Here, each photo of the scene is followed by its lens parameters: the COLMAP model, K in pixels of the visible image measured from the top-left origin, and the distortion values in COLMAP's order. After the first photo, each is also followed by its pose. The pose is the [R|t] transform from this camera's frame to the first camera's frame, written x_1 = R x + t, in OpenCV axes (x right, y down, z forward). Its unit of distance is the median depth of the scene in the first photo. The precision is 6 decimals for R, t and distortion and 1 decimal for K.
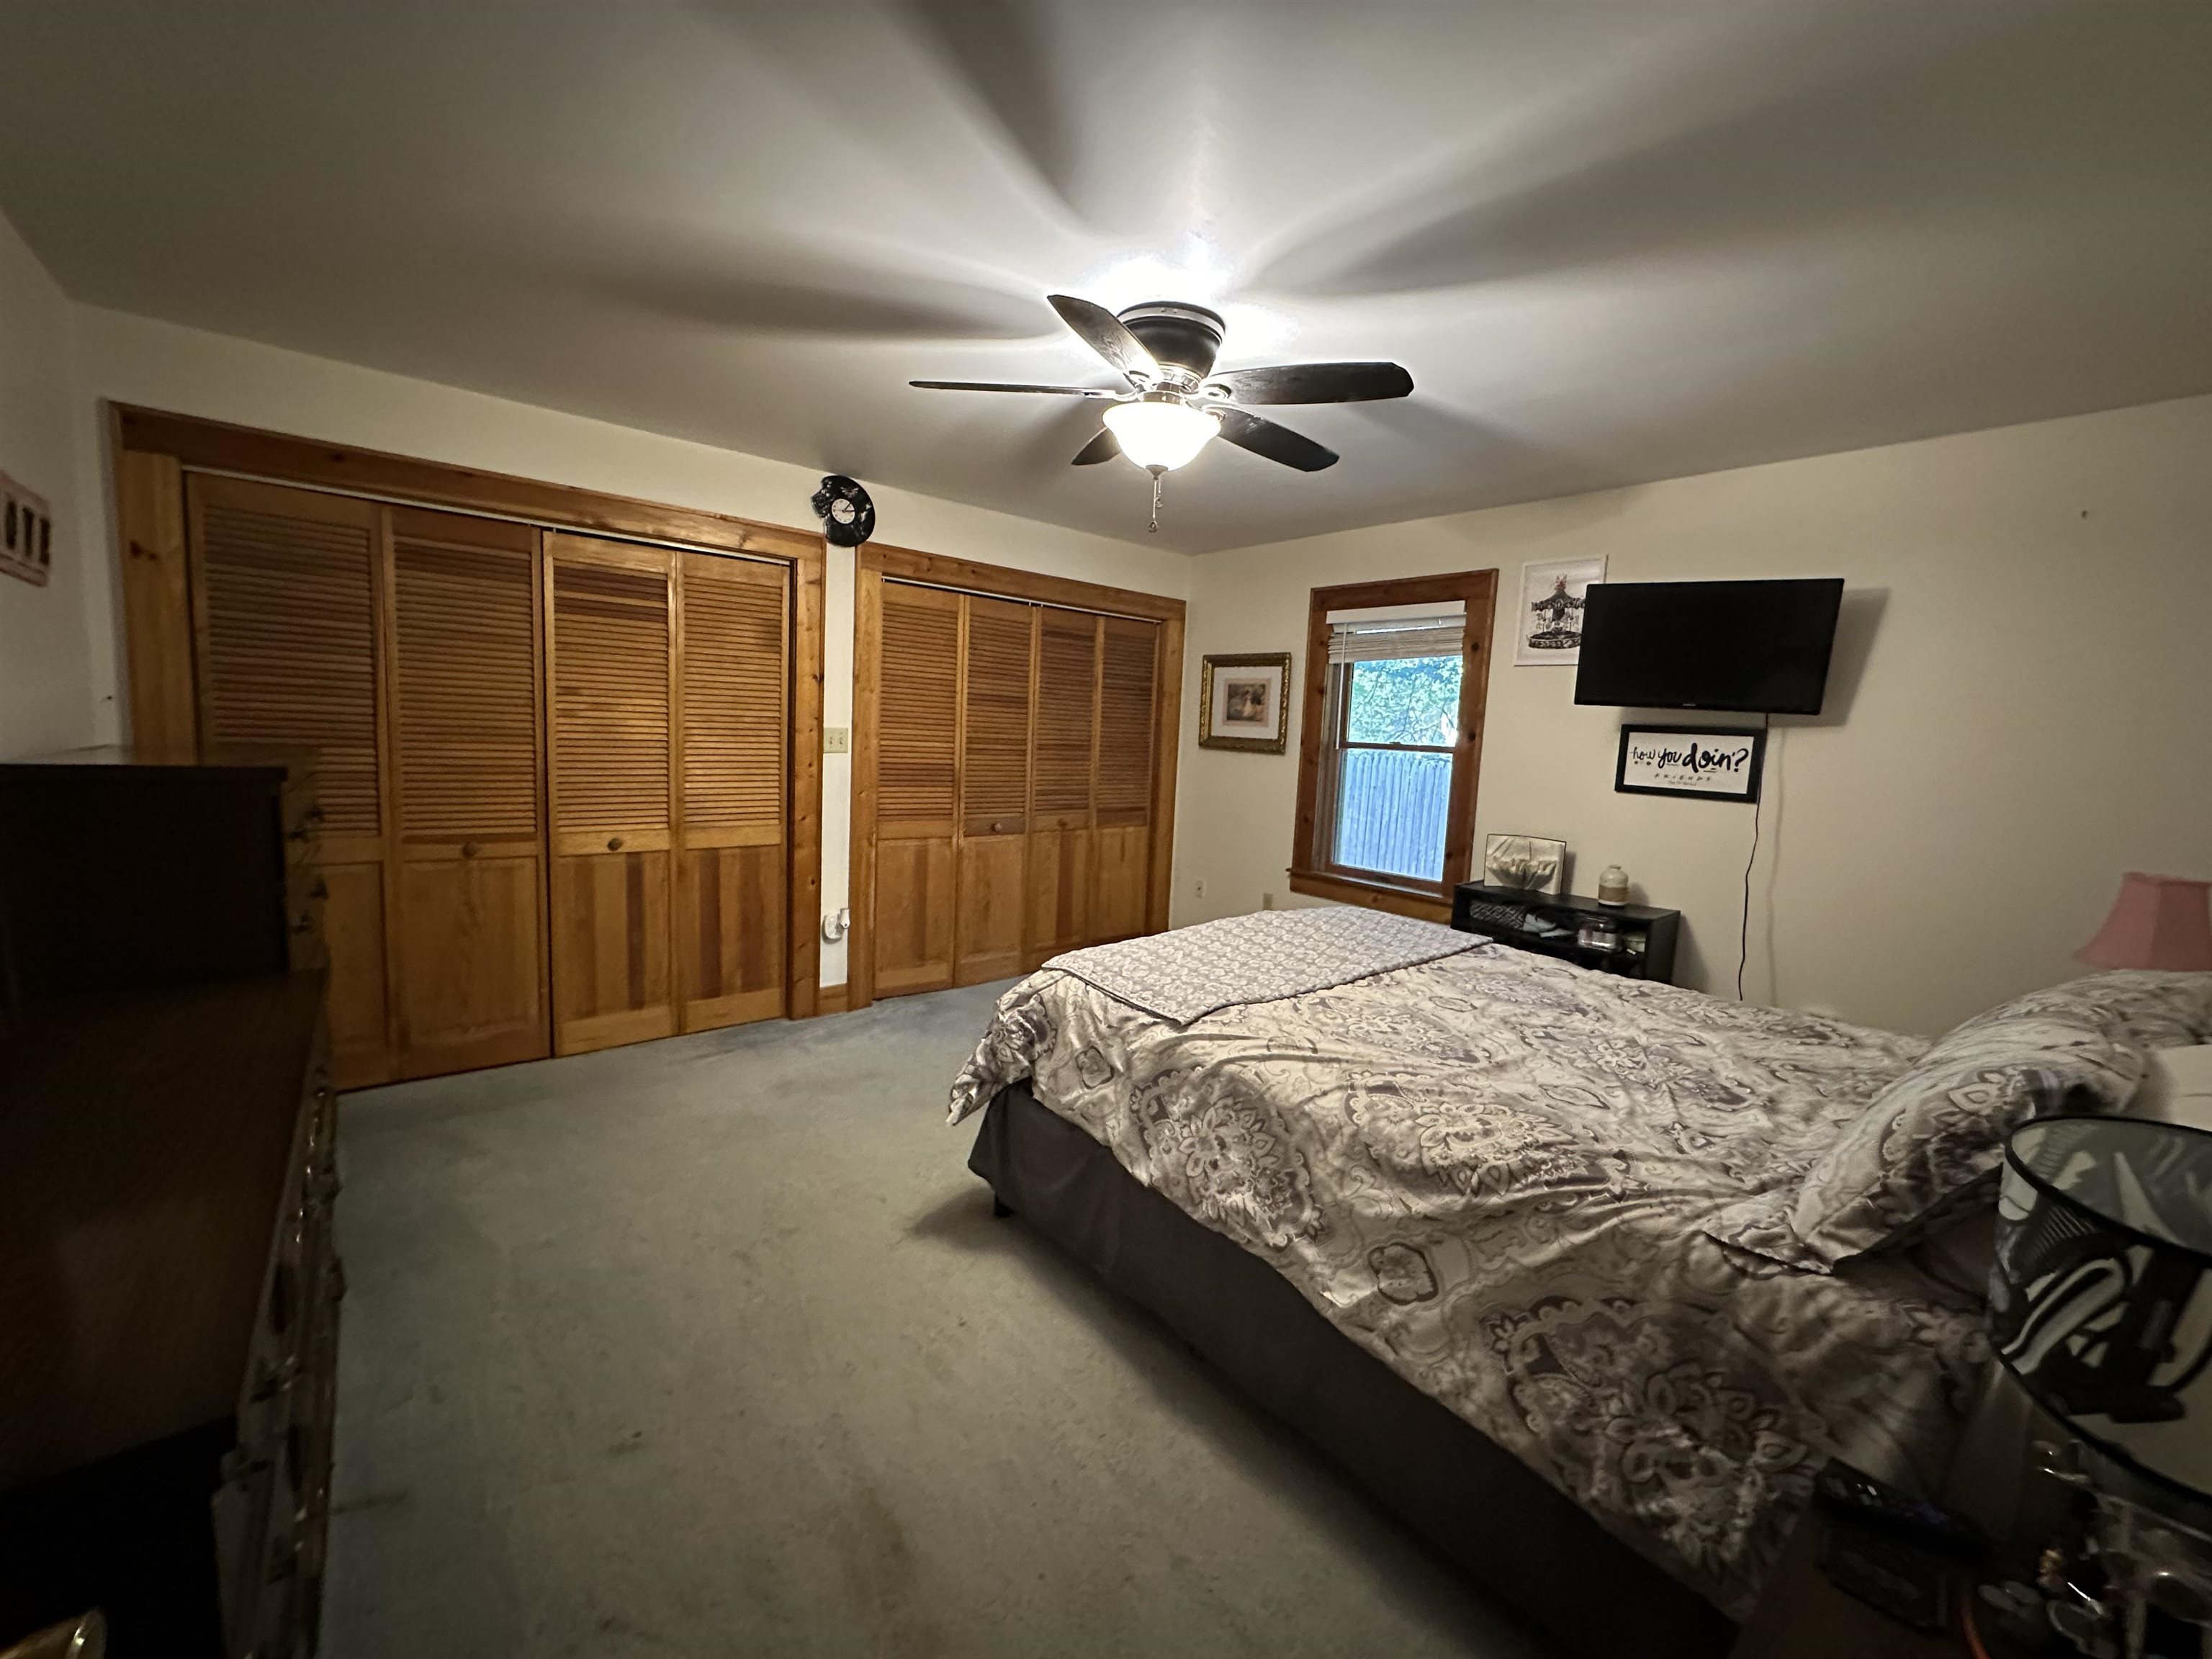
lens RADIAL K [[882.0, 0, 1104.0], [0, 882.0, 823.3], [0, 0, 1]] dist [-0.003946, 0.000370]
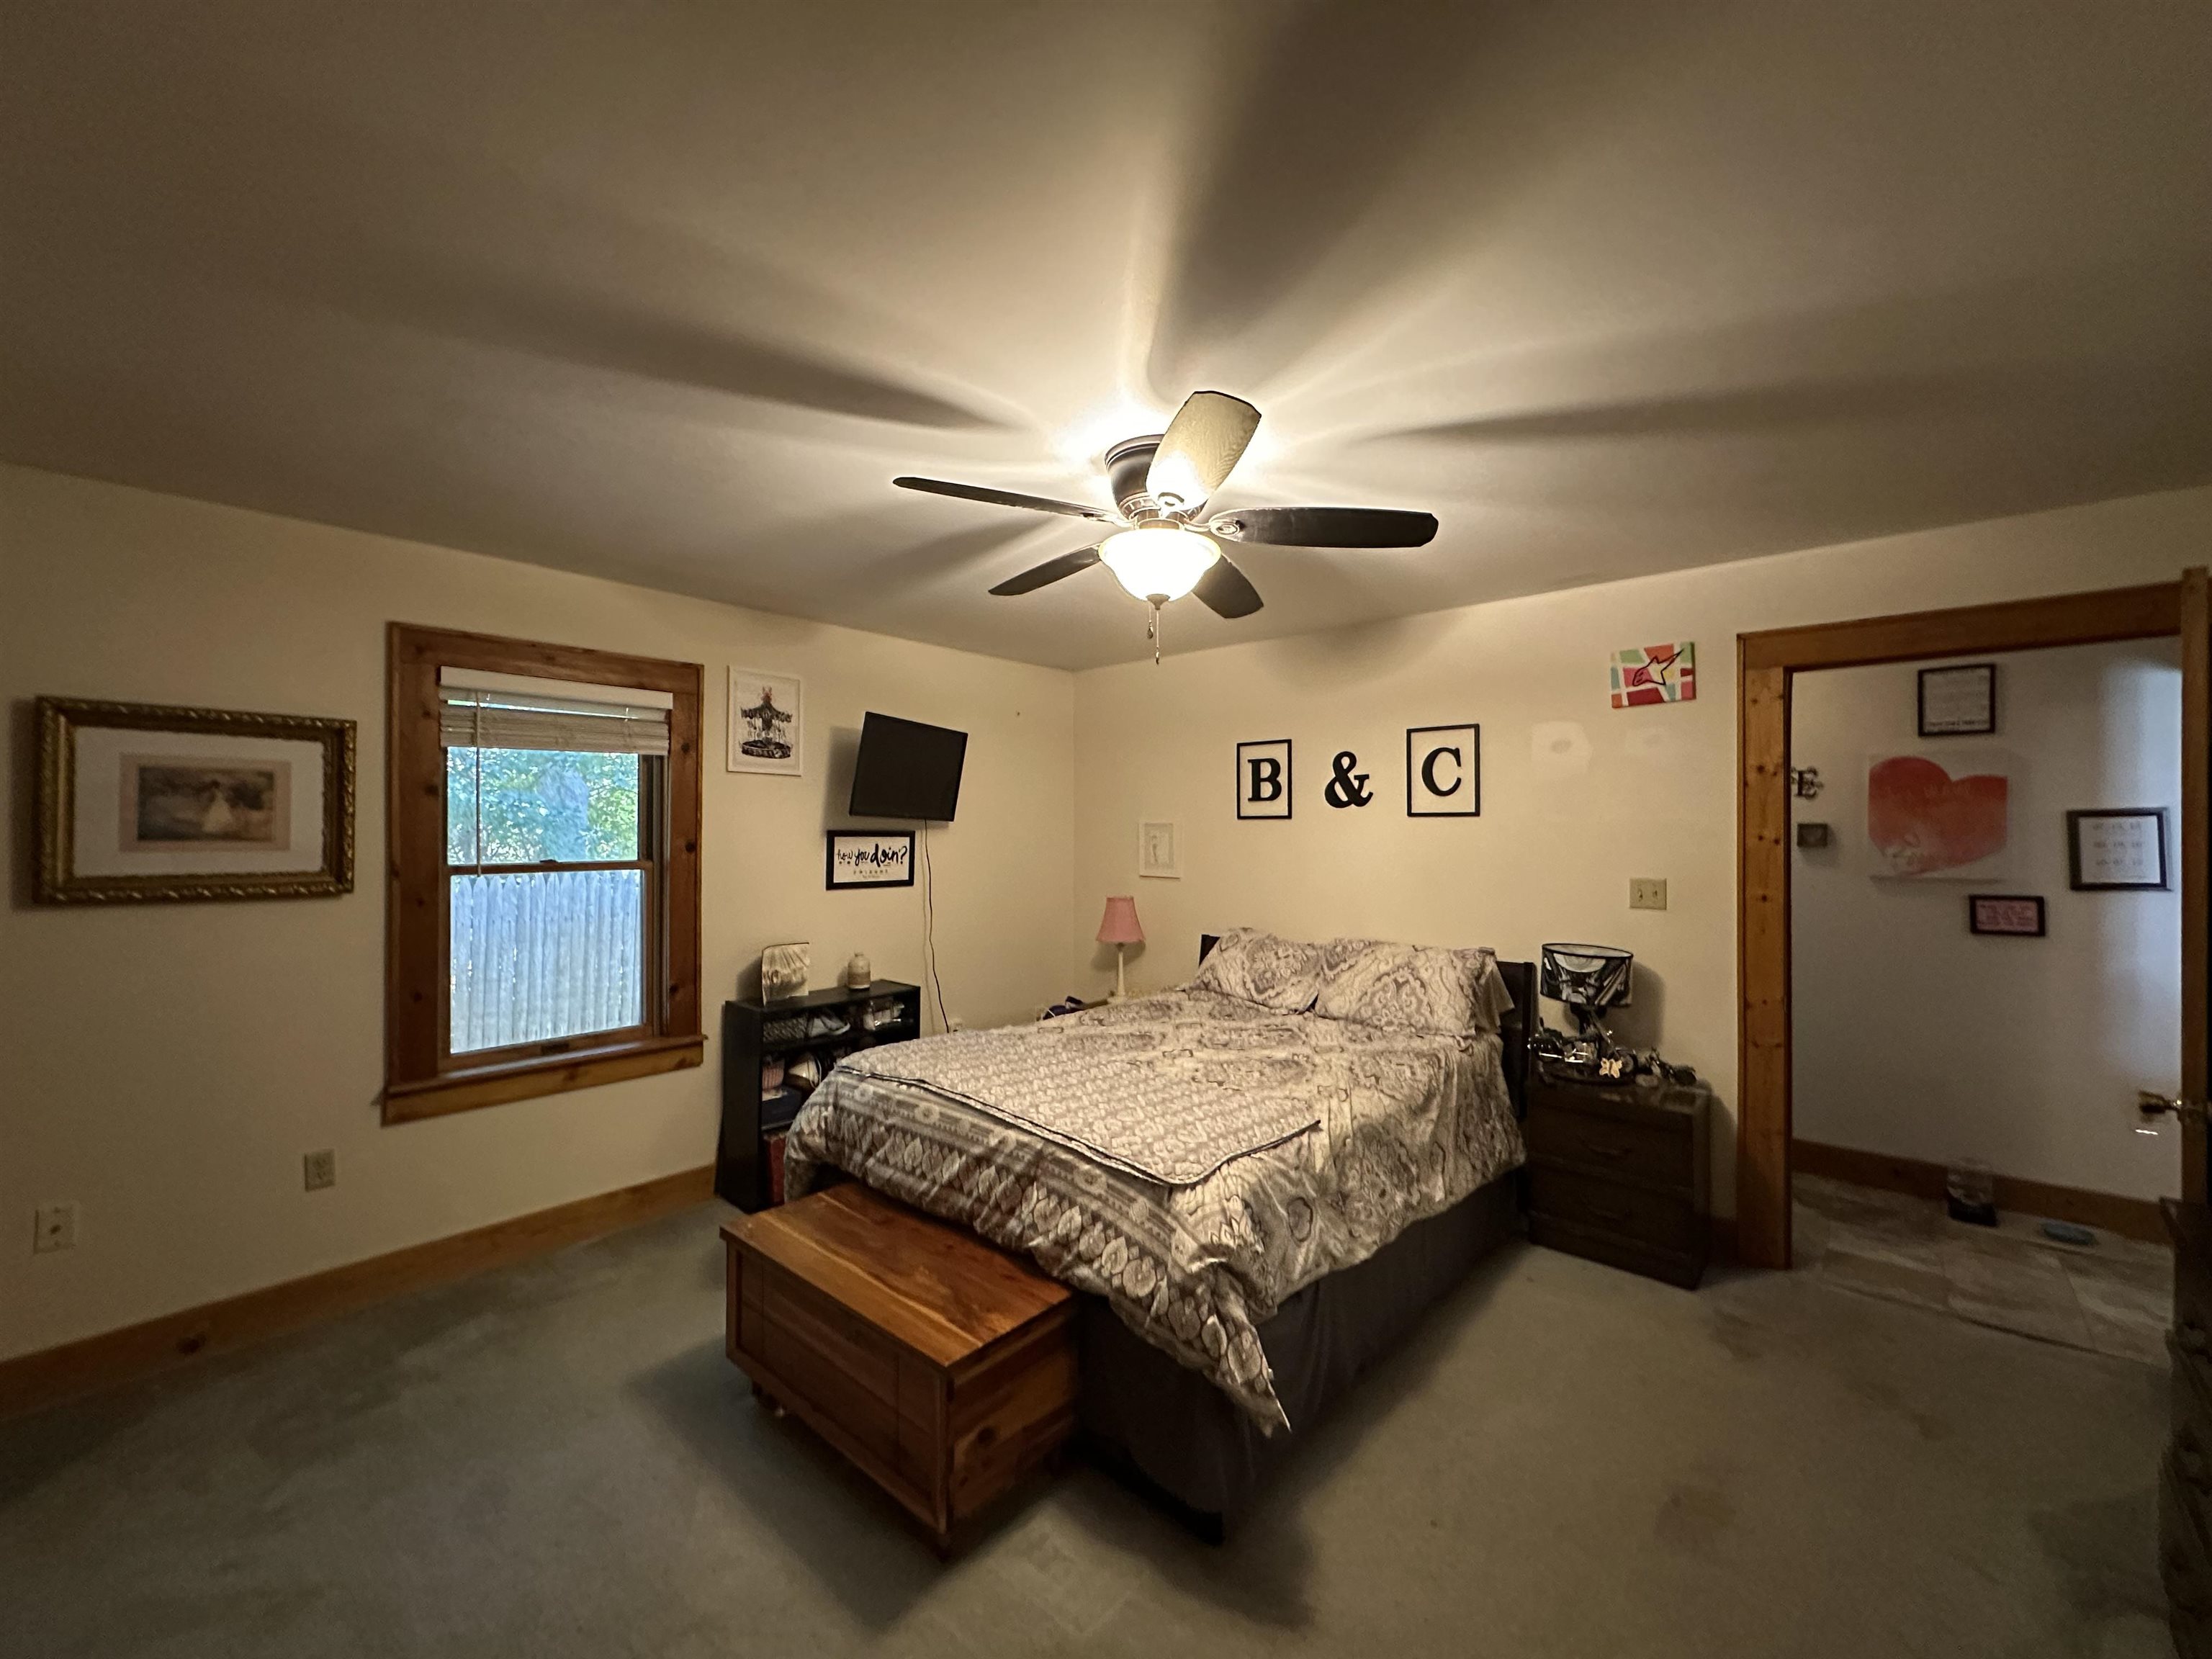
lens RADIAL K [[882.0, 0, 1104.0], [0, 882.0, 823.3], [0, 0, 1]] dist [-0.003946, 0.000370]
pose [[-0.141555, -0.037958, 0.989202, -0.540572], [0.098472, 0.993768, 0.052224, -0.135405], [-0.985020, 0.104802, -0.136935, 0.749872]]
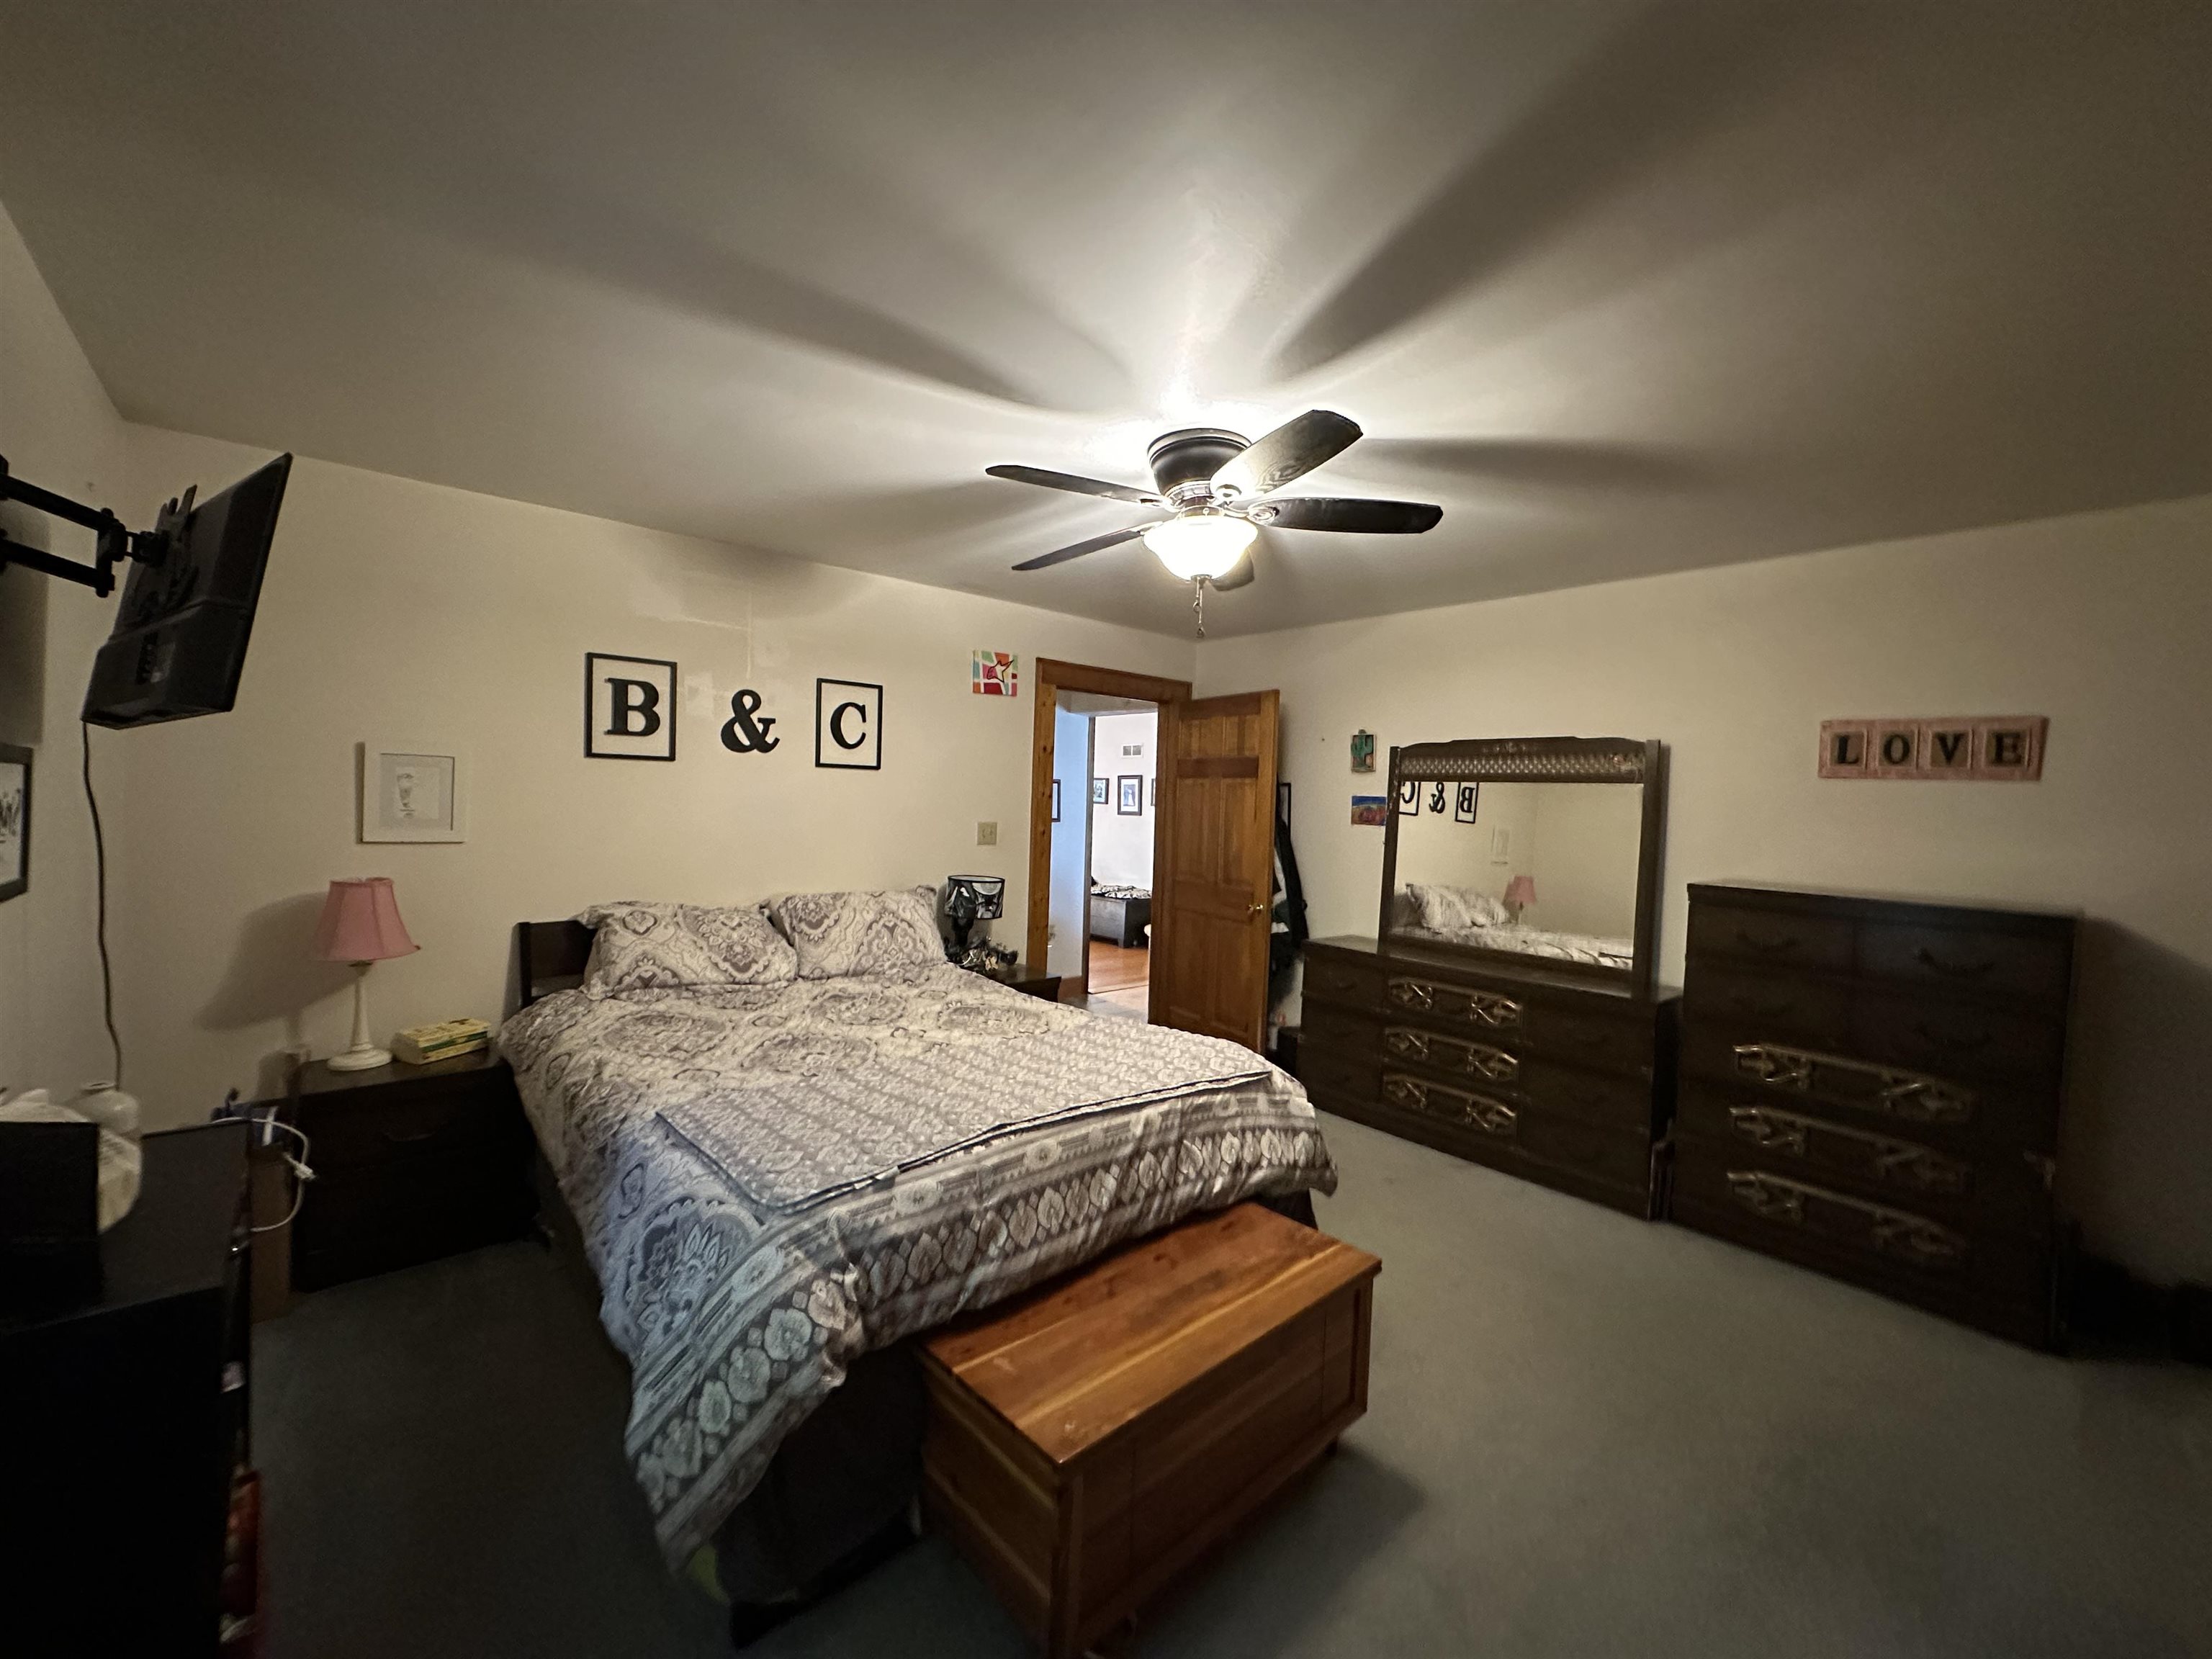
lens RADIAL K [[882.0, 0, 1104.0], [0, 882.0, 823.3], [0, 0, 1]] dist [-0.003946, 0.000370]
pose [[-0.996599, -0.075807, -0.032317, 0.114574], [-0.079495, 0.987703, 0.134624, -0.153484], [0.021714, 0.136736, -0.990370, 1.279320]]
